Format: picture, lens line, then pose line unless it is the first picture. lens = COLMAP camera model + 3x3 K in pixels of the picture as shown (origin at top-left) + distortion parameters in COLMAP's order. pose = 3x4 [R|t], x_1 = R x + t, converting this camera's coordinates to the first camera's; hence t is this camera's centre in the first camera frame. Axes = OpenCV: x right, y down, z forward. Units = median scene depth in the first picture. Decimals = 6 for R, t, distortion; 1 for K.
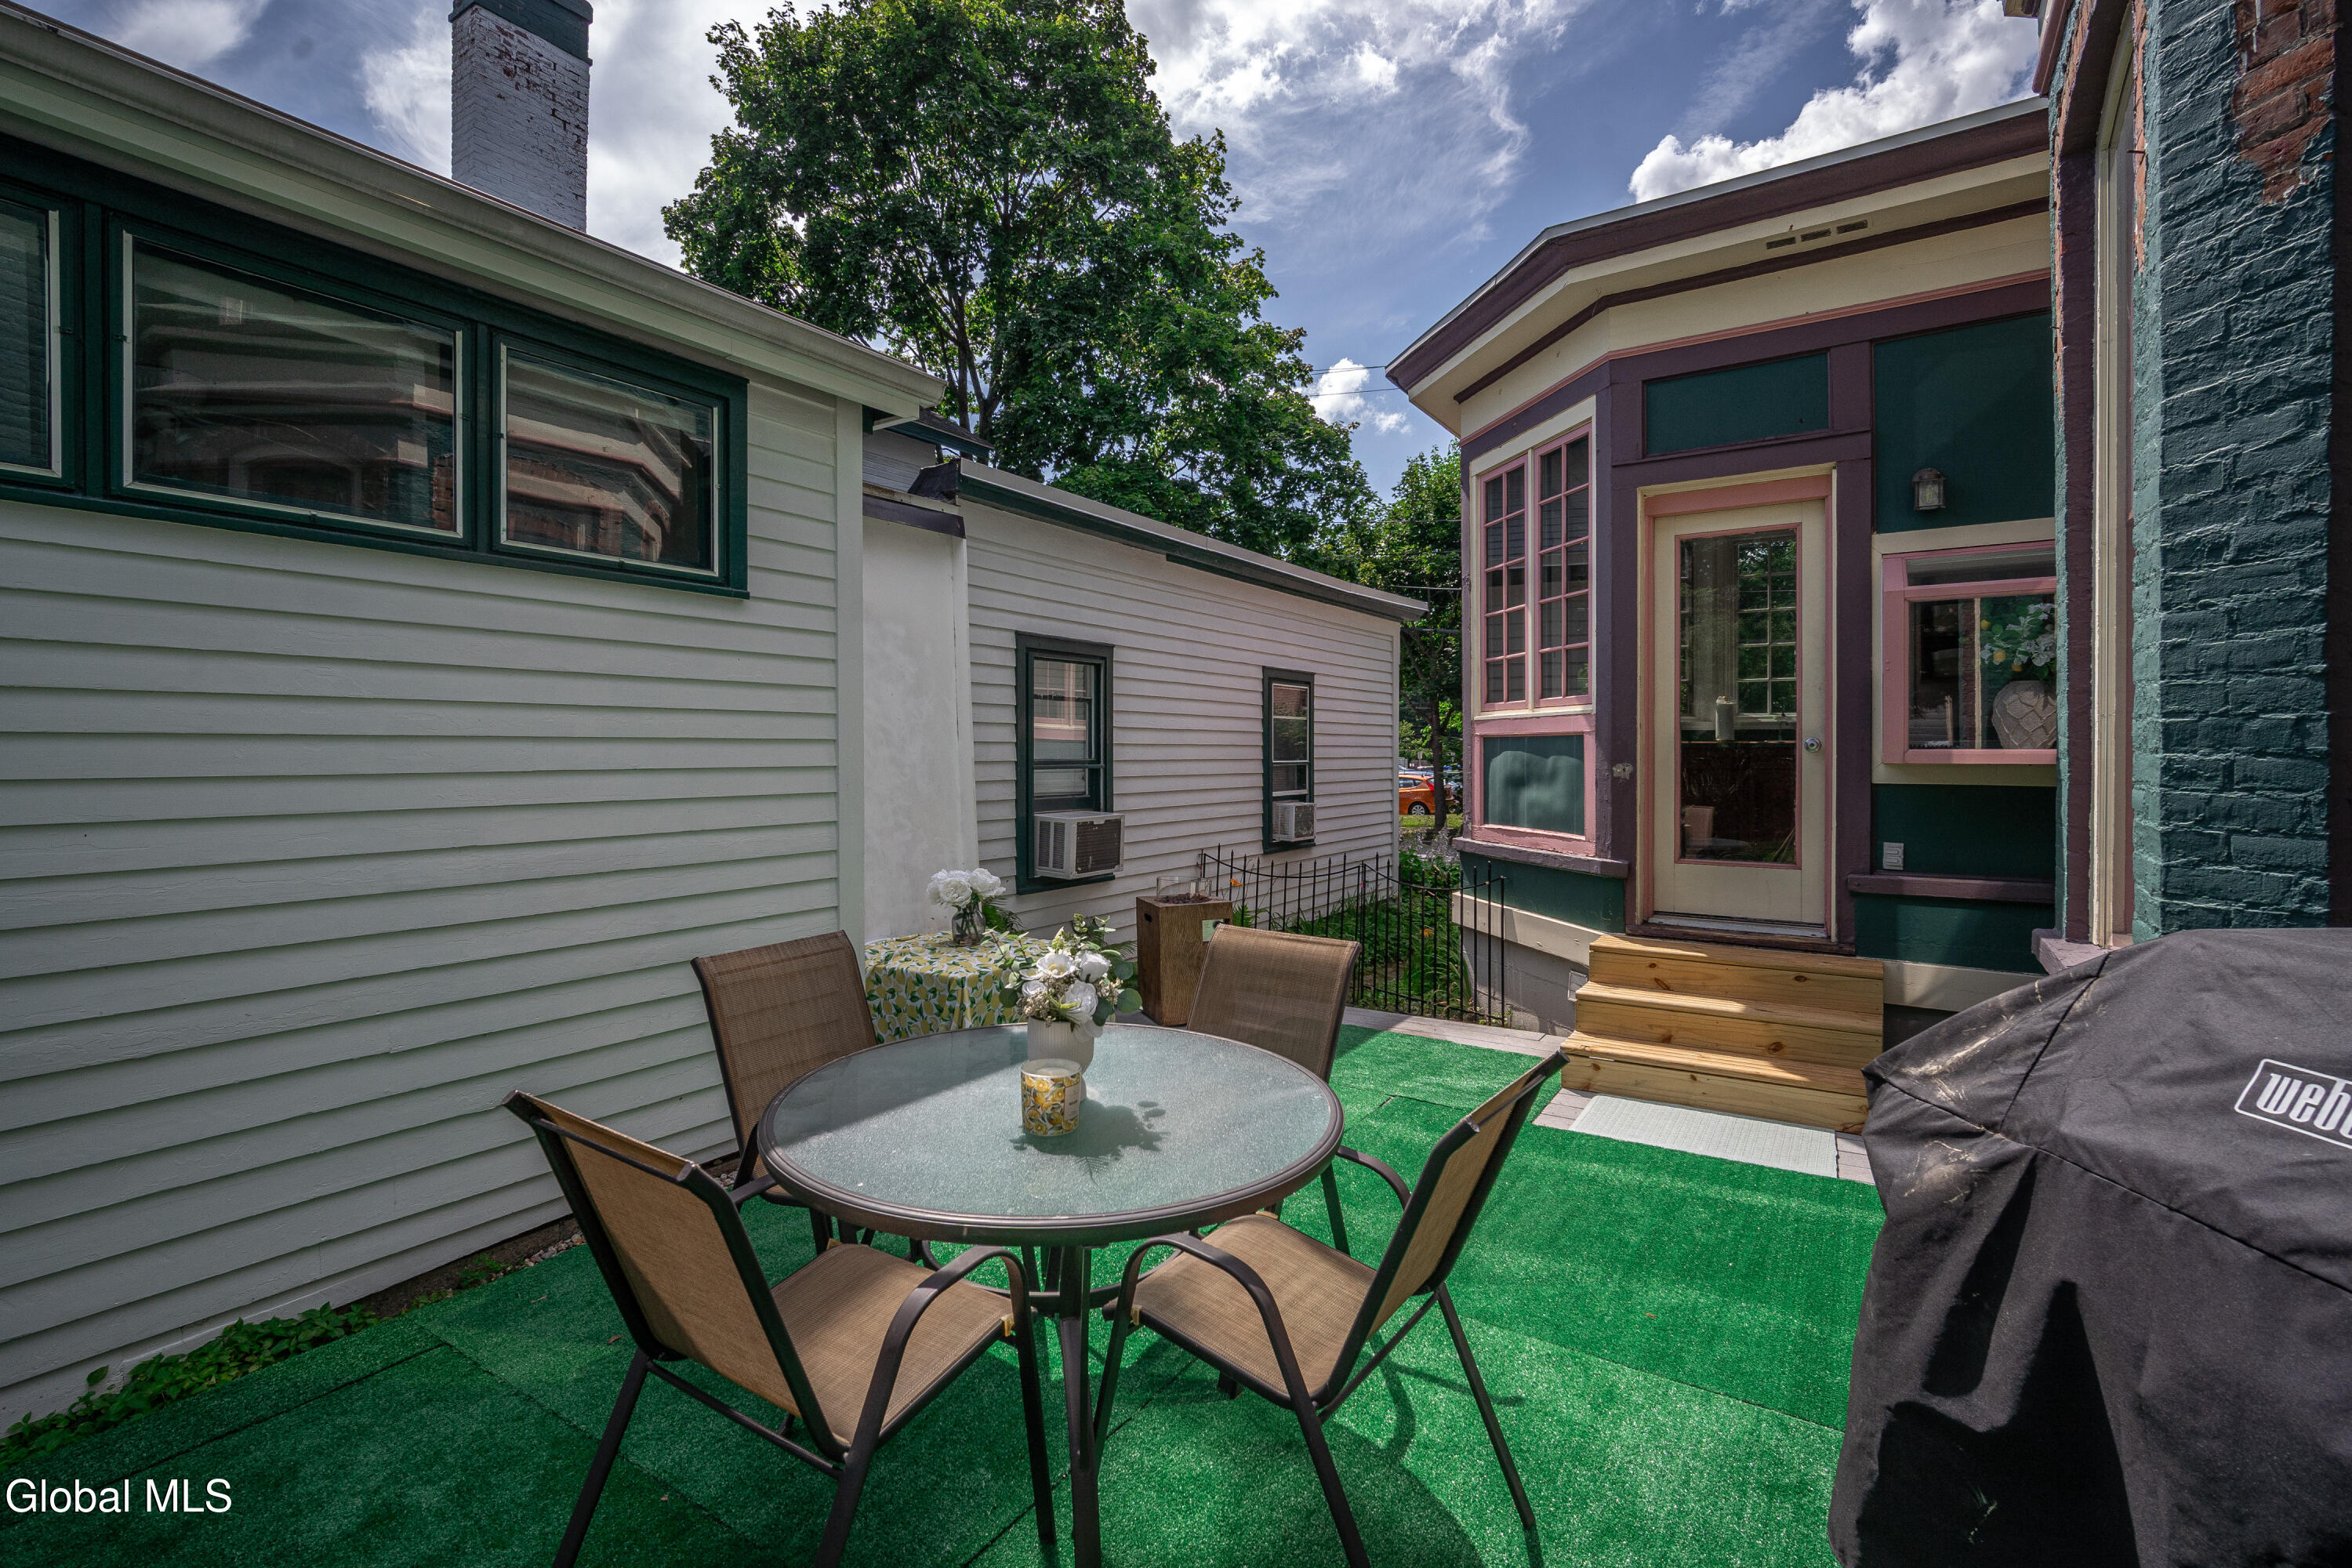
lens RADIAL K [[1047.3, 0, 1171.1], [0, 1047.3, 760.2], [0, 0, 1]] dist [-0.002939, -0.000663]
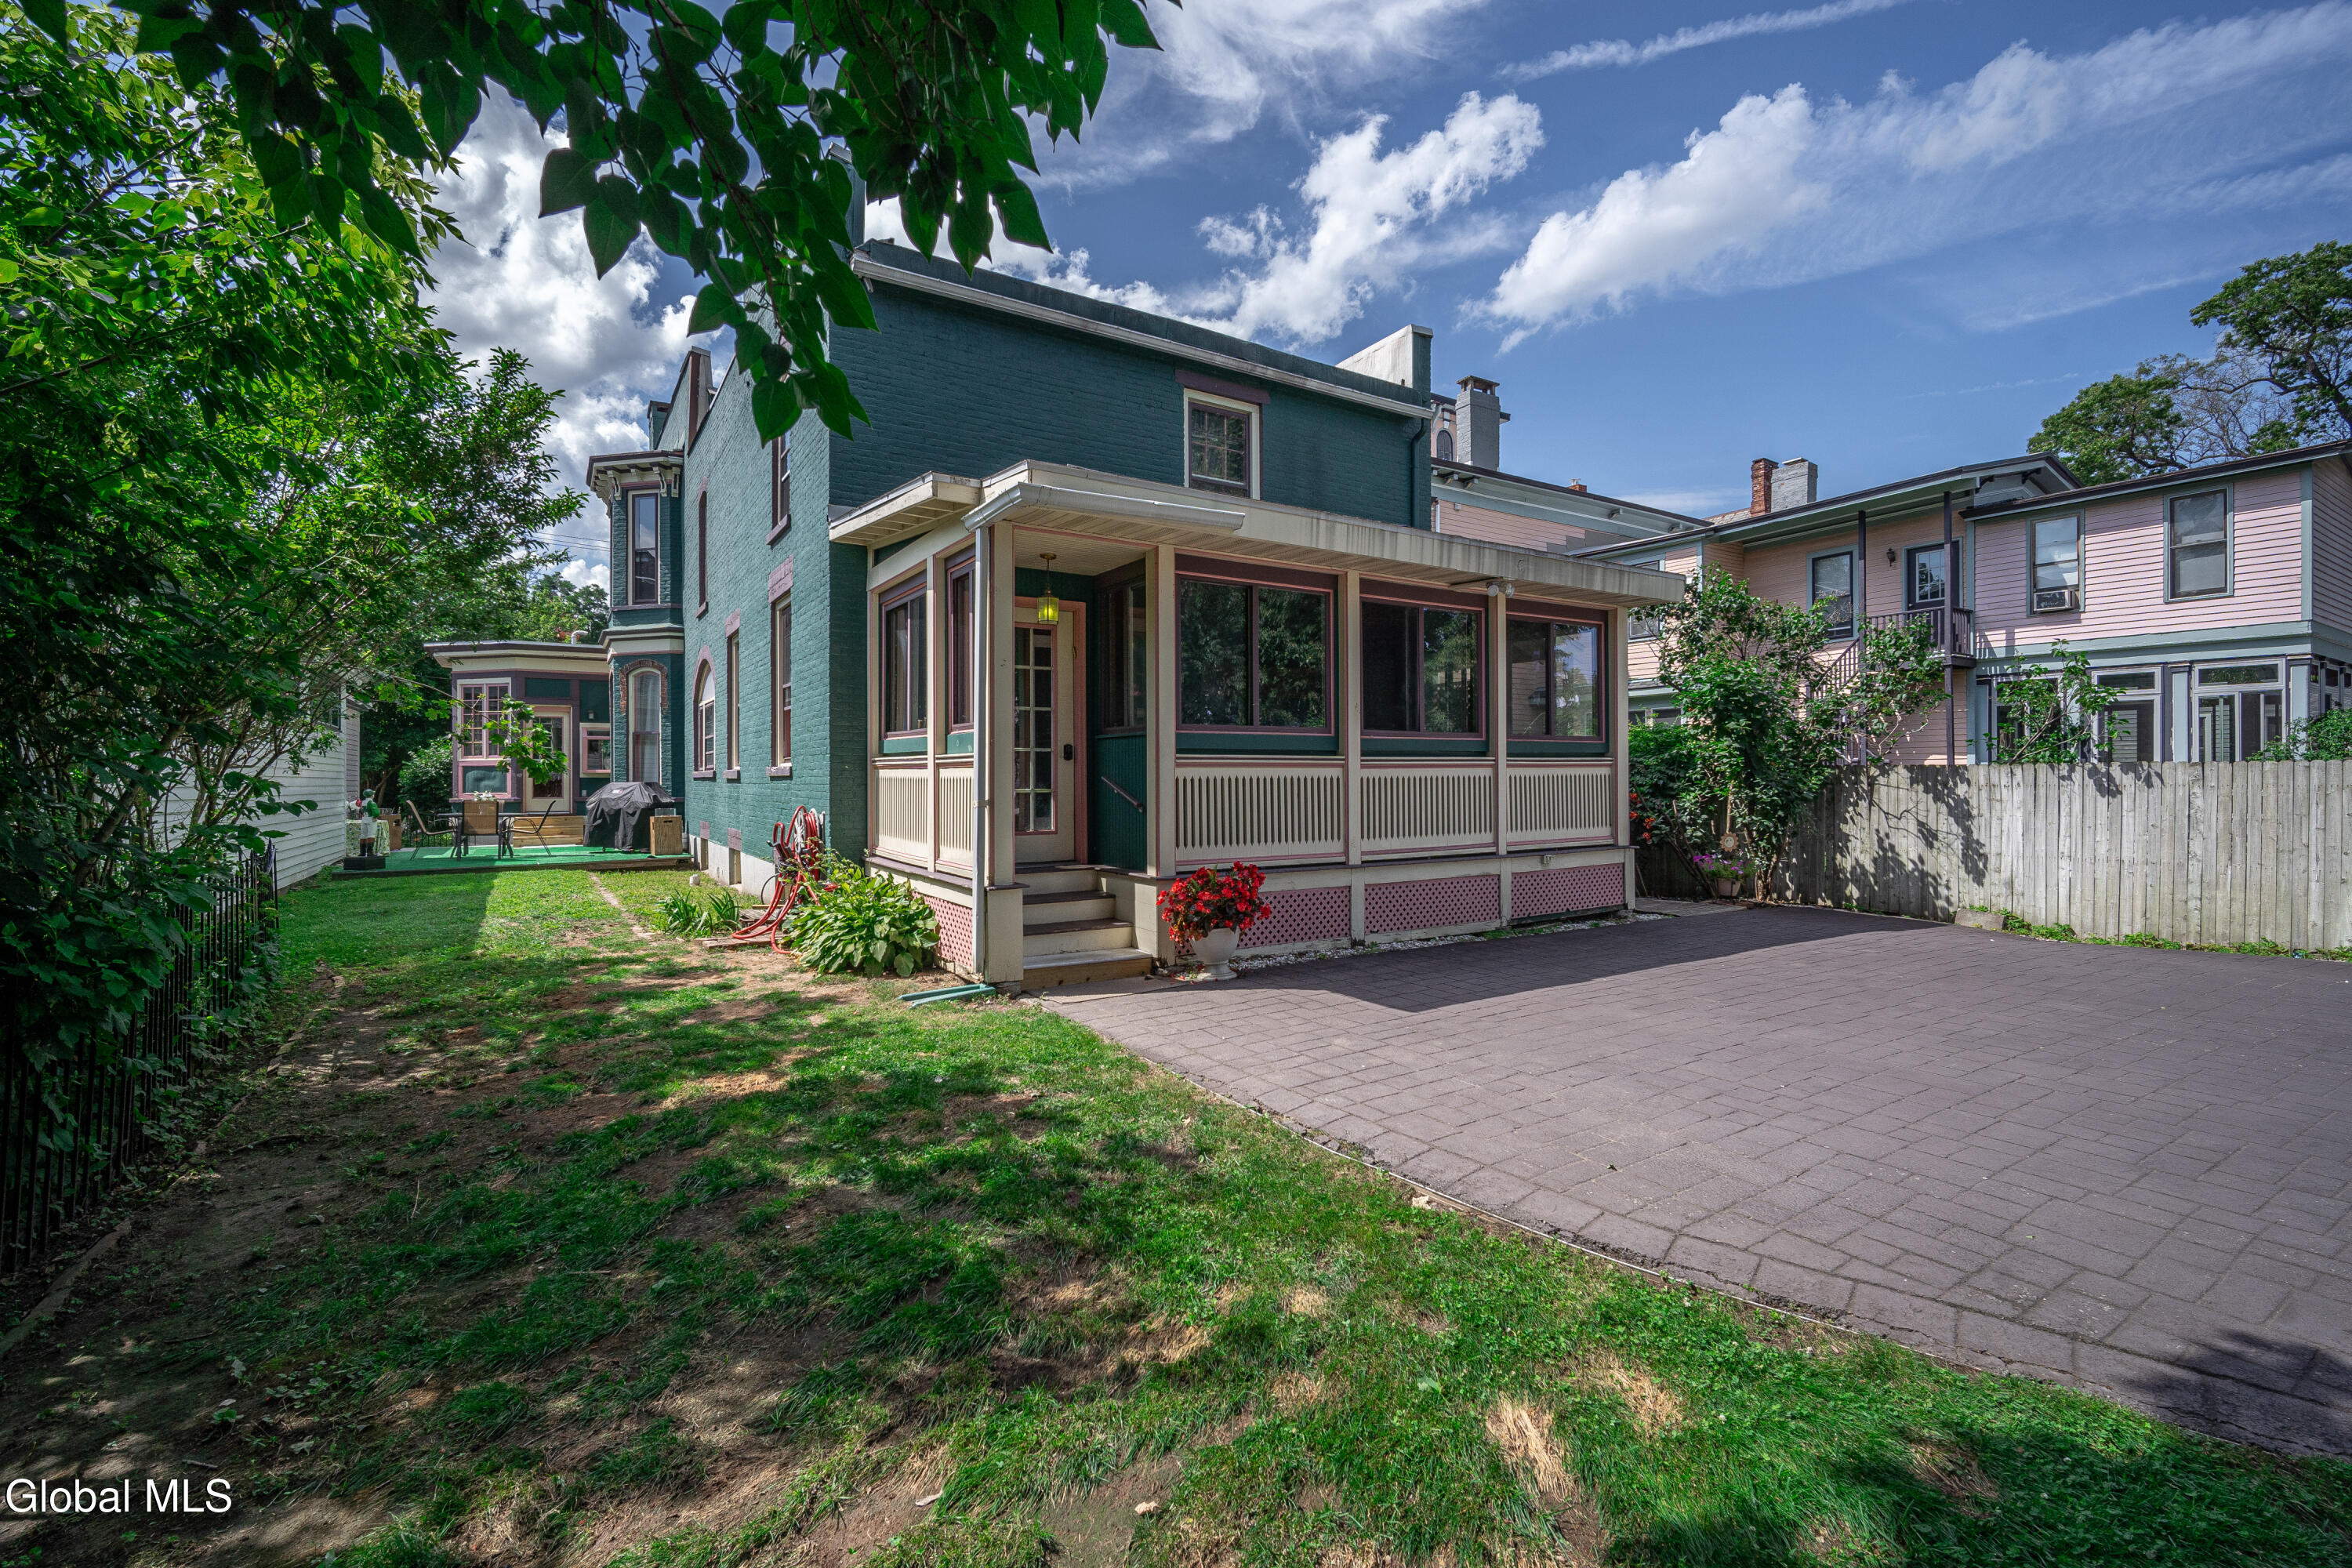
lens RADIAL K [[1047.3, 0, 1175.6], [0, 1047.3, 776.4], [0, 0, 1]] dist [-0.002939, -0.000663]
pose [[0.419808, -0.001121, 0.907612, -2.035255], [0.008381, 0.999961, -0.002641, 0.043979], [-0.907574, 0.008716, 0.419801, -2.798132]]
